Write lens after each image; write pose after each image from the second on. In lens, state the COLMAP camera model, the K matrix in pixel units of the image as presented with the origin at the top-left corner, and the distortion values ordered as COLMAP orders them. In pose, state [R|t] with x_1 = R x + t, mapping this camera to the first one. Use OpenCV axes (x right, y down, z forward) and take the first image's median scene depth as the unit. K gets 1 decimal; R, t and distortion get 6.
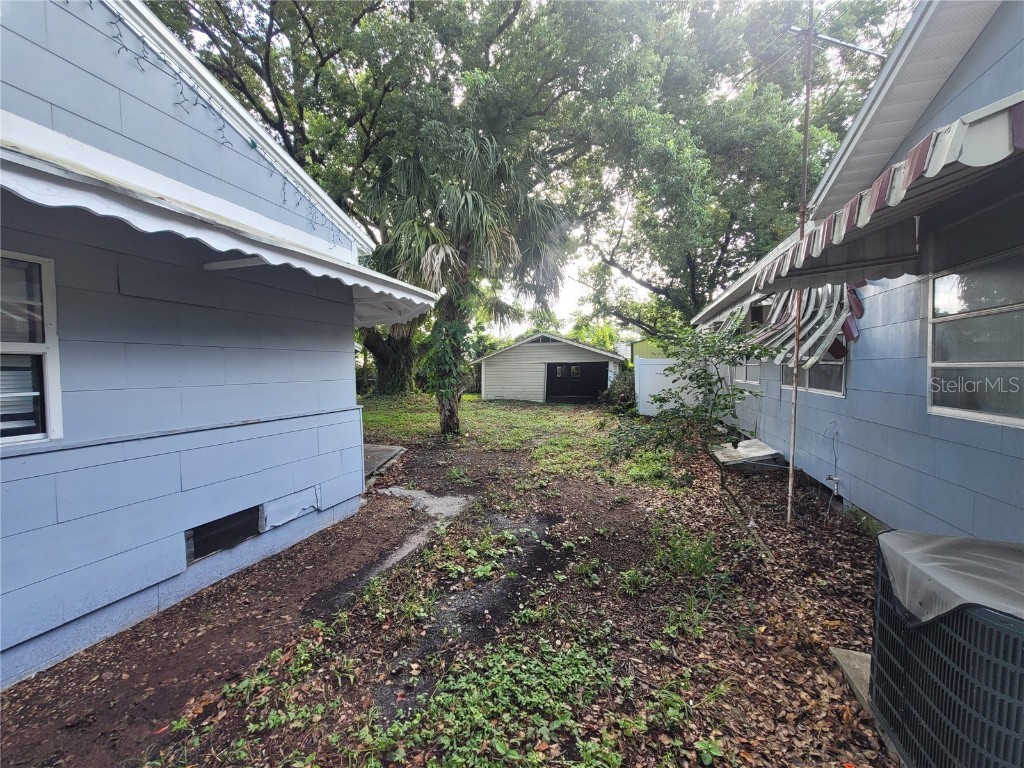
lens RADIAL K [[416.8, 0, 512.0], [0, 416.8, 384.0], [0, 0, 1]] dist [-0.002718, 0.003097]
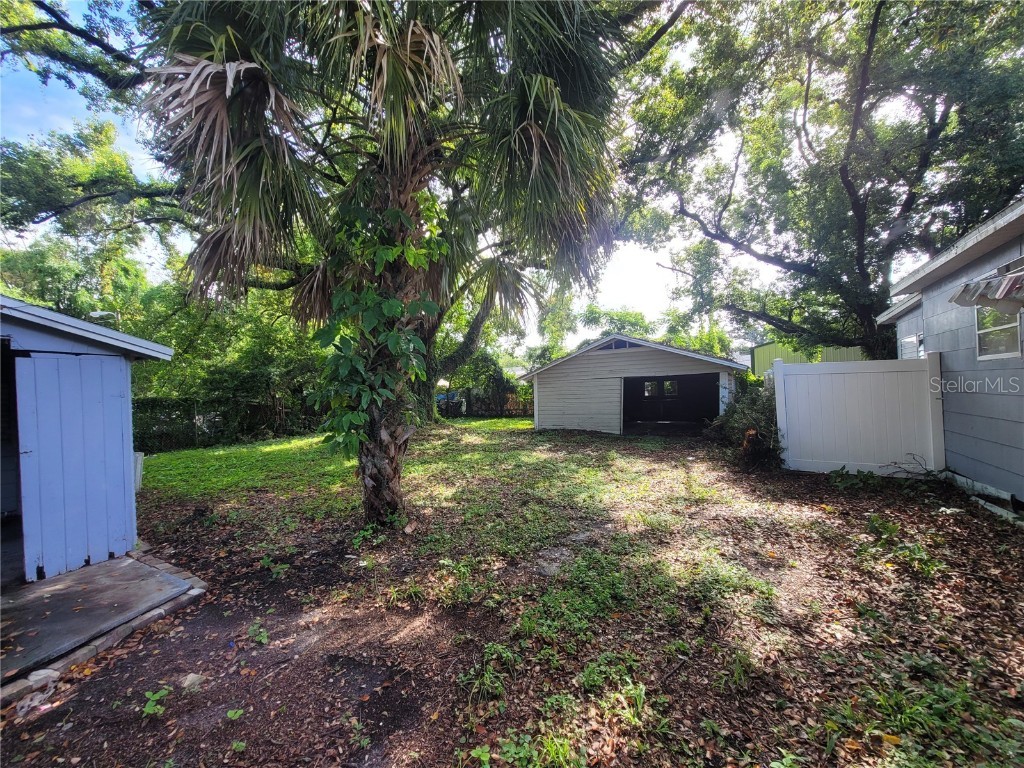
lens RADIAL K [[416.8, 0, 512.0], [0, 416.8, 384.0], [0, 0, 1]] dist [-0.002718, 0.003097]
pose [[0.973334, -0.024039, -0.228128, 0.059243], [0.013947, 0.998856, -0.045745, -0.010027], [0.228967, 0.041343, 0.972556, 0.271651]]
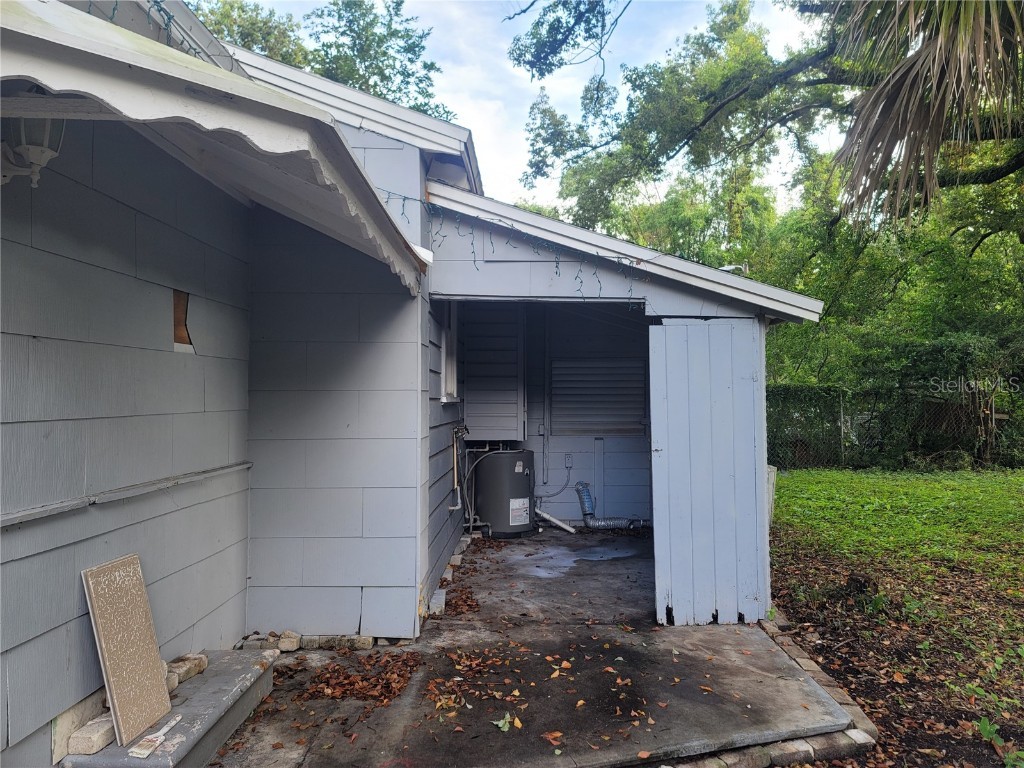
lens RADIAL K [[745.4, 0, 518.5], [0, 745.4, 386.5], [0, 0, 1]] dist [0.047346, -0.002386]
pose [[0.287734, 0.004610, -0.957699, 0.033726], [-0.036415, 0.999318, -0.006130, -0.009602], [0.957018, 0.036639, 0.287706, 0.285792]]
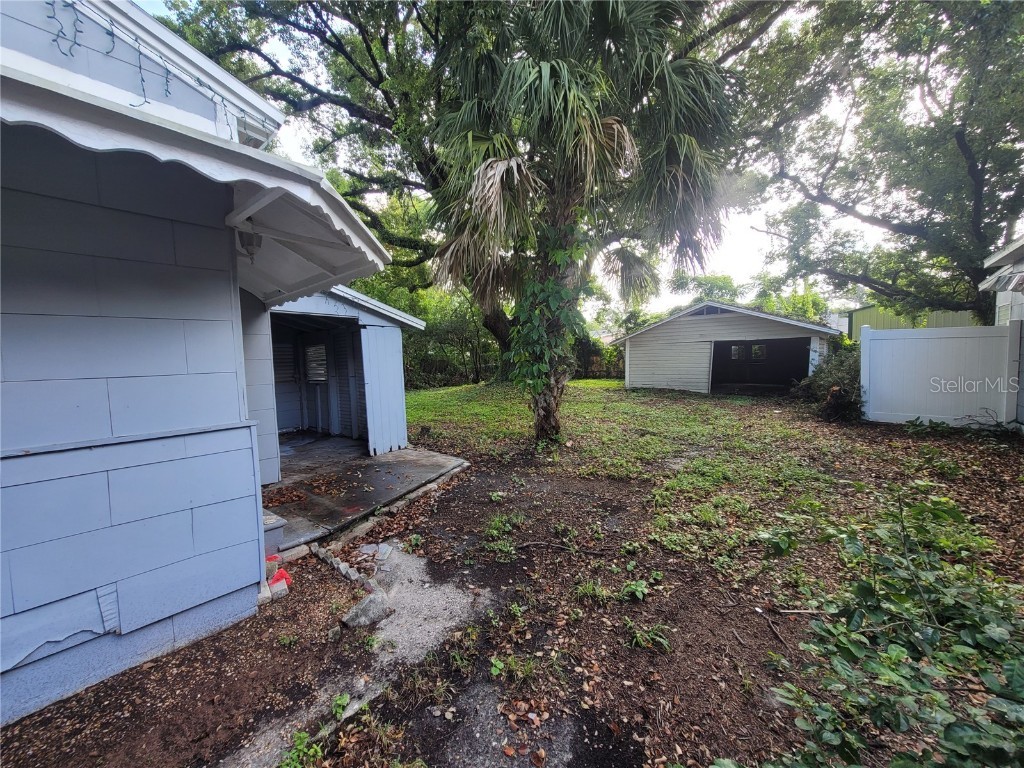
lens RADIAL K [[416.8, 0, 512.0], [0, 416.8, 384.0], [0, 0, 1]] dist [-0.002718, 0.003097]
pose [[0.923821, 0.014536, -0.382548, 0.035443], [0.001021, 0.999182, 0.040431, -0.004011], [0.382823, -0.037742, 0.923051, 0.153342]]
